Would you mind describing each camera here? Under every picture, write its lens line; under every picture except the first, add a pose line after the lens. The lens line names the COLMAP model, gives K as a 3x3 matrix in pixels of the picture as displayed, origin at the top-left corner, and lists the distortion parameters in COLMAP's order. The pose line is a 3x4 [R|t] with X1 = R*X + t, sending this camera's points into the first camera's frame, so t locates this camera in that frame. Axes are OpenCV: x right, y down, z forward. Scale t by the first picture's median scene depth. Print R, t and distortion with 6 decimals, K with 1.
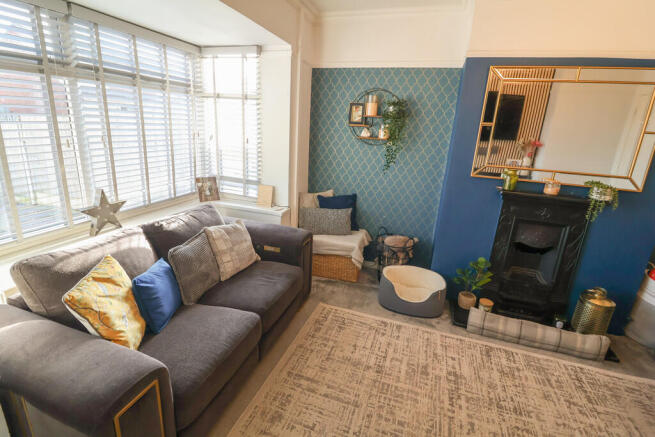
lens RADIAL K [[310.1, 0, 324.5], [0, 310.1, 206.5], [0, 0, 1]] dist [0.001526, -0.012926]
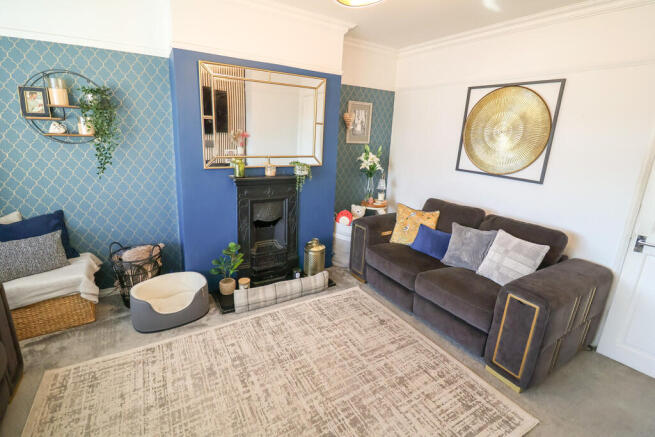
lens RADIAL K [[306.8, 0, 327.6], [0, 306.8, 204.7], [0, 0, 1]] dist [0.000425, -0.013457]
pose [[0.633481, -0.202020, 0.746920, -0.046342], [0.188783, 0.976496, 0.104002, -0.010690], [-0.750375, 0.075122, 0.656730, 0.046330]]
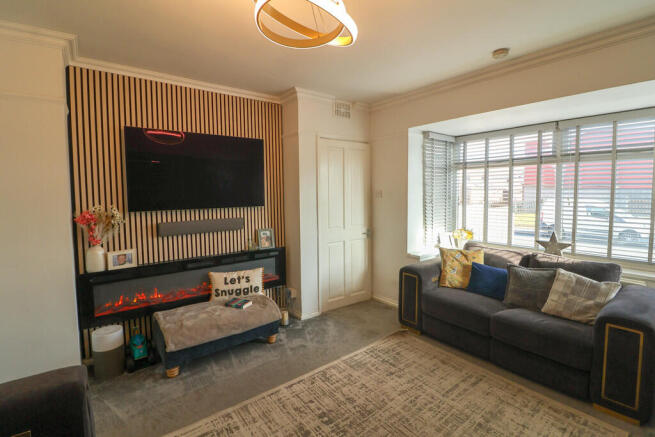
lens RADIAL K [[310.1, 0, 324.5], [0, 310.1, 206.5], [0, 0, 1]] dist [0.001526, -0.012926]
pose [[-0.555490, -0.009298, -0.831471, 1.020524], [-0.244315, 0.957627, 0.152514, -0.113247], [0.794821, 0.287861, -0.534224, 0.771929]]
